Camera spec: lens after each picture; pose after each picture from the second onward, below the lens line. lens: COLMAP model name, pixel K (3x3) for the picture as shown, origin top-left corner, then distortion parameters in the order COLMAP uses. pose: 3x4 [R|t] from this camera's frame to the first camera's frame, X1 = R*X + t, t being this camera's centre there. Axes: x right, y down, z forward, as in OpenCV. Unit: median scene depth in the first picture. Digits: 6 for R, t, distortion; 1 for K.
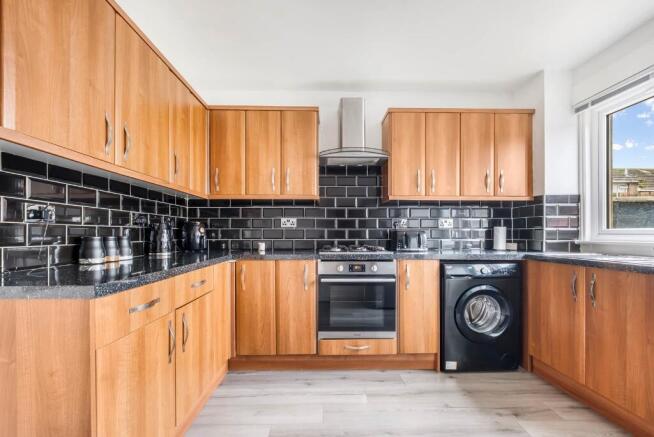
lens RADIAL K [[295.3, 0, 326.4], [0, 295.3, 233.6], [0, 0, 1]] dist [0.000337, -0.000501]
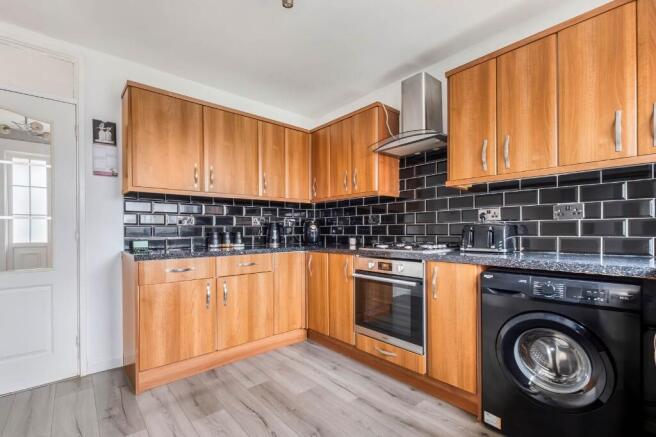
lens RADIAL K [[291.0, 0, 329.4], [0, 291.0, 229.3], [0, 0, 1]] dist [0.000607, -0.000095]
pose [[0.650669, -0.007577, -0.759323, 0.675746], [0.007799, 0.999964, -0.003295, 0.002126], [0.759321, -0.003778, 0.650705, 0.267297]]
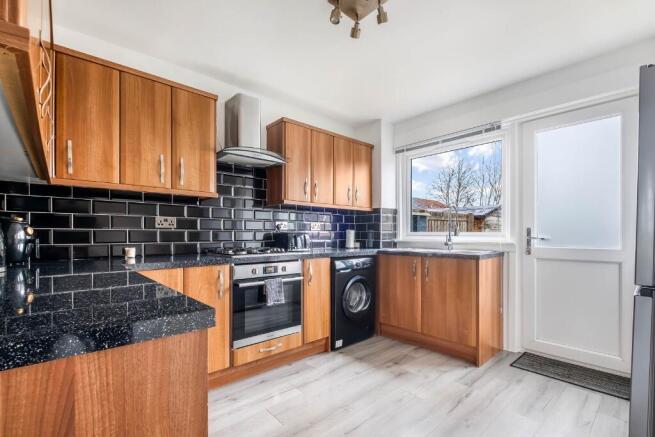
lens RADIAL K [[295.8, 0, 326.9], [0, 295.8, 233.6], [0, 0, 1]] dist [0.000337, -0.000501]
pose [[0.762456, 0.002199, 0.647036, -0.397134], [0.000335, 0.999993, -0.003793, -0.002764], [-0.647040, 0.003108, 0.762450, 0.099287]]
